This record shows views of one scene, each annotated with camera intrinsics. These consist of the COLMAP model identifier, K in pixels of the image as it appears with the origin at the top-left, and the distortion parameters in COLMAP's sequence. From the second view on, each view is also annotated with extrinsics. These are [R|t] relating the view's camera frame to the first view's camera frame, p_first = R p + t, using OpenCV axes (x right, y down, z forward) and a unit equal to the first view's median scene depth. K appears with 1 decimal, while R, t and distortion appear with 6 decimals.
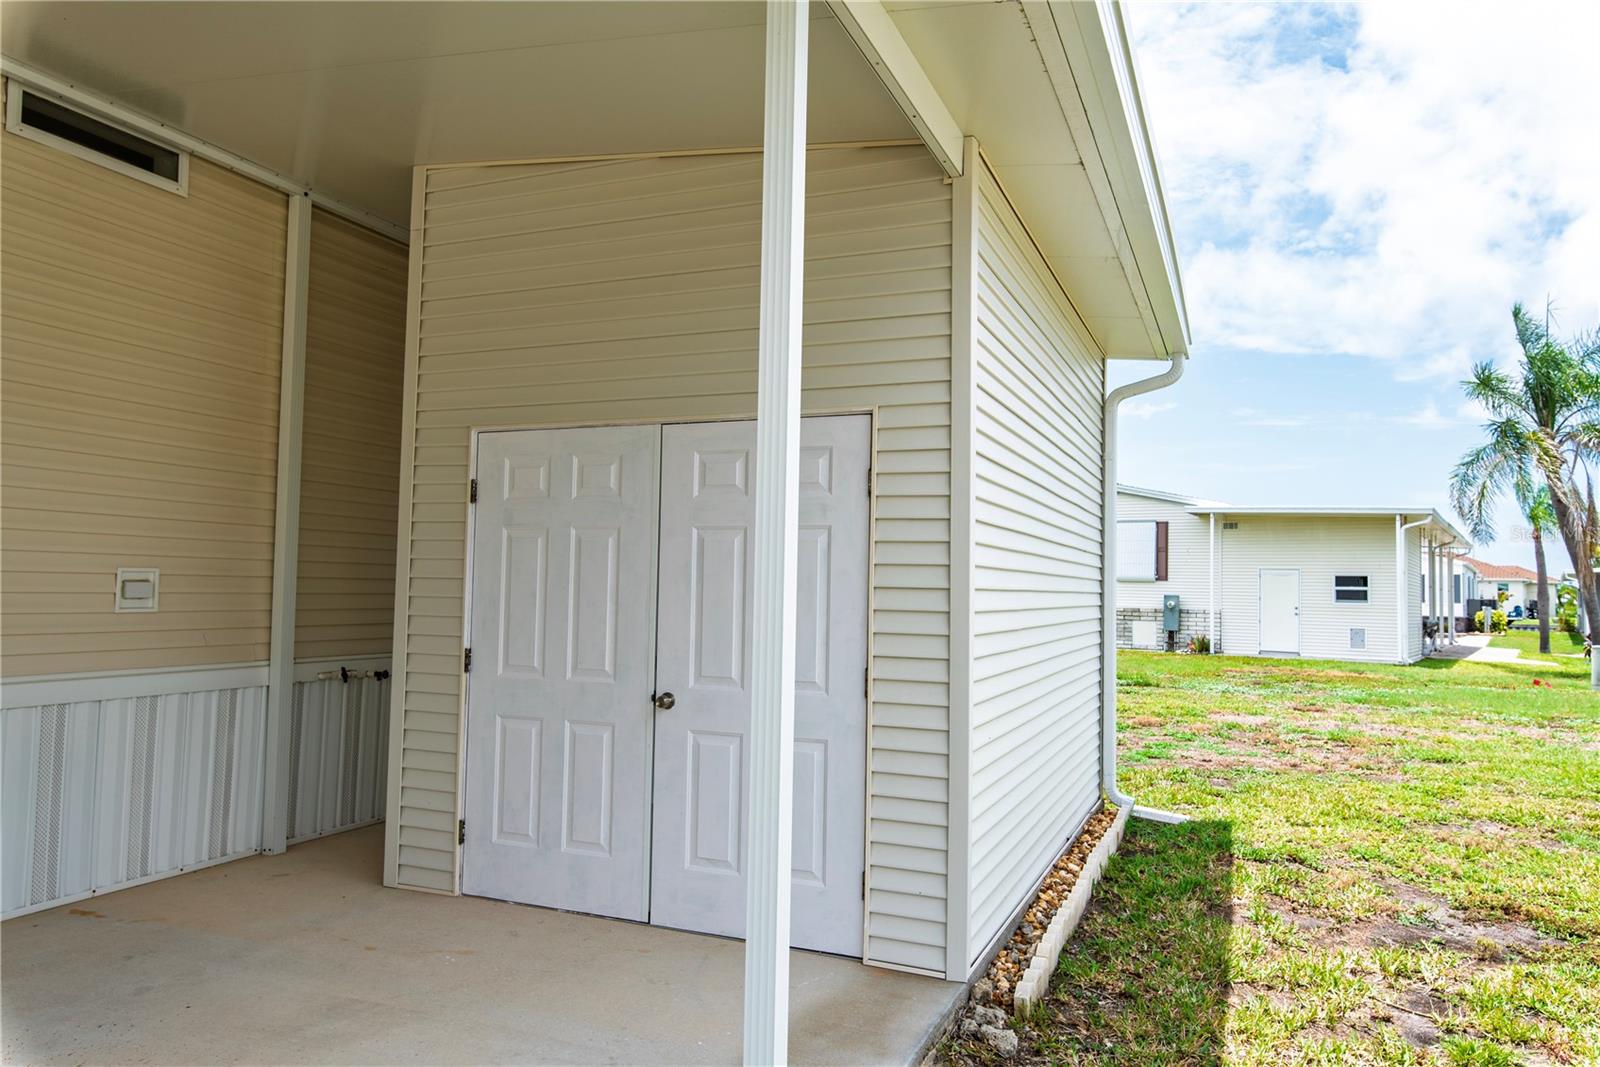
lens RADIAL K [[1062.3, 0, 800.0], [0, 1062.3, 533.5], [0, 0, 1]] dist [0.036585, 0.001001]
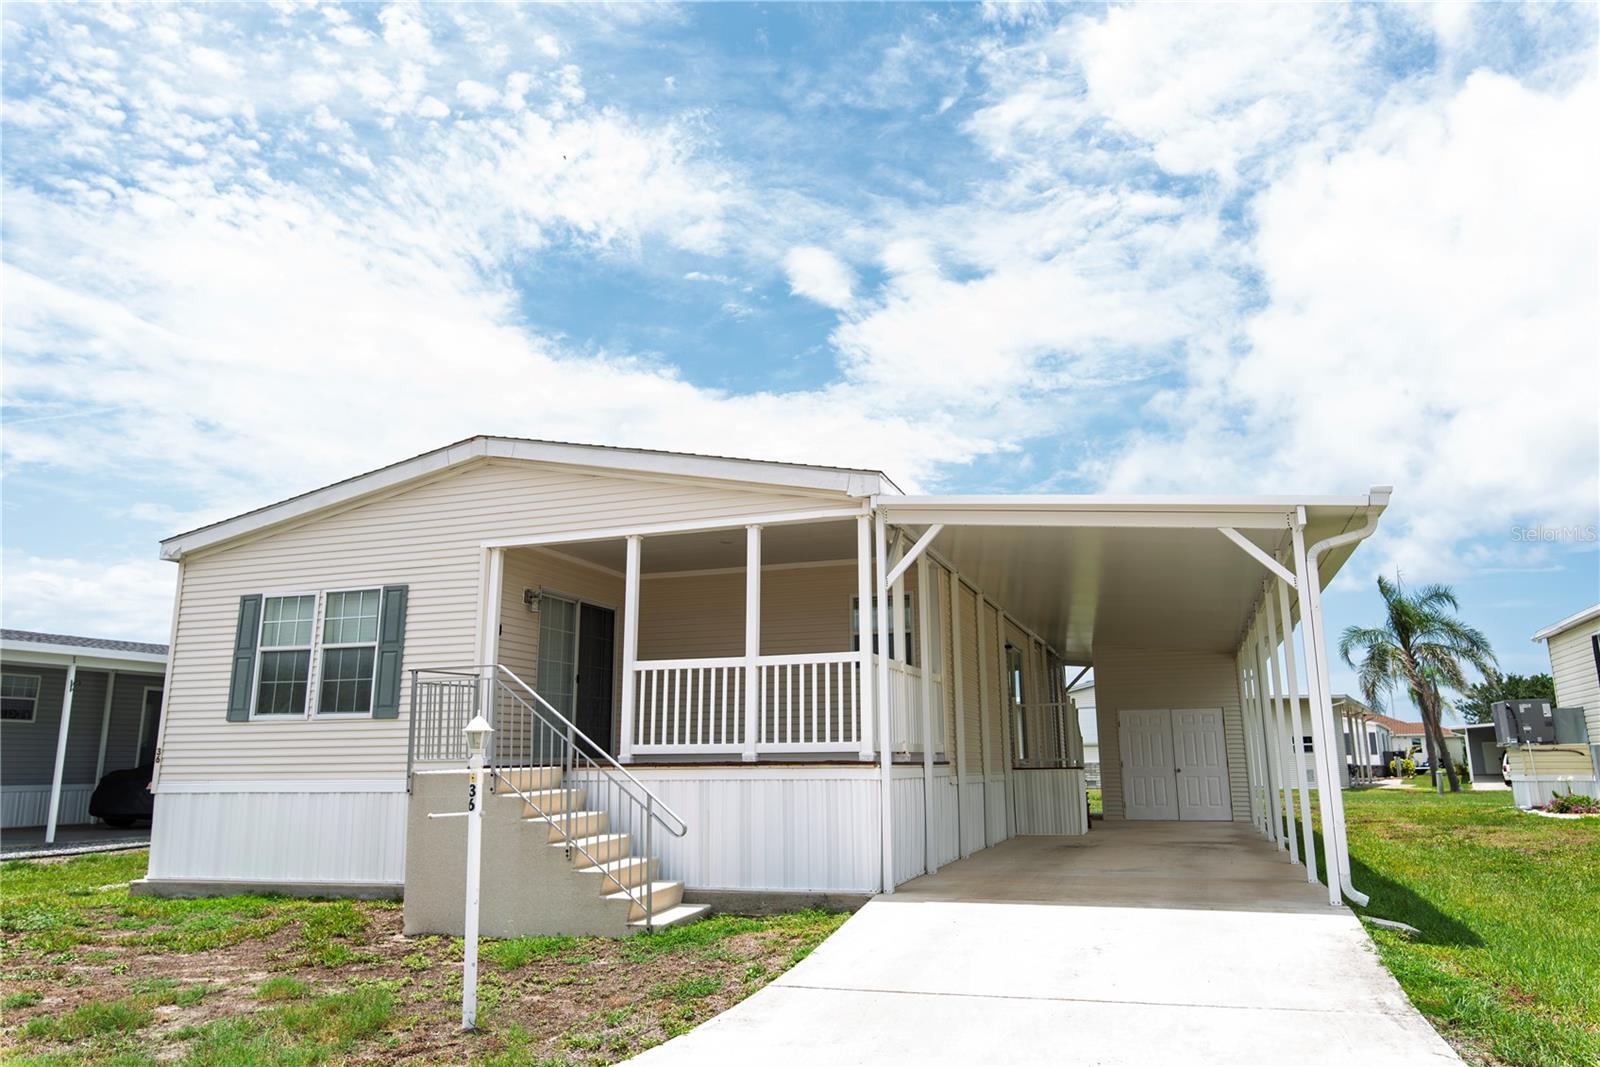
lens RADIAL K [[1062.3, 0, 800.0], [0, 1062.3, 533.5], [0, 0, 1]] dist [0.036585, 0.001001]
pose [[0.998103, -0.013992, 0.059949, -0.181891], [0.023158, 0.987634, -0.155059, -0.016026], [-0.057038, 0.156154, 0.986085, -0.325271]]
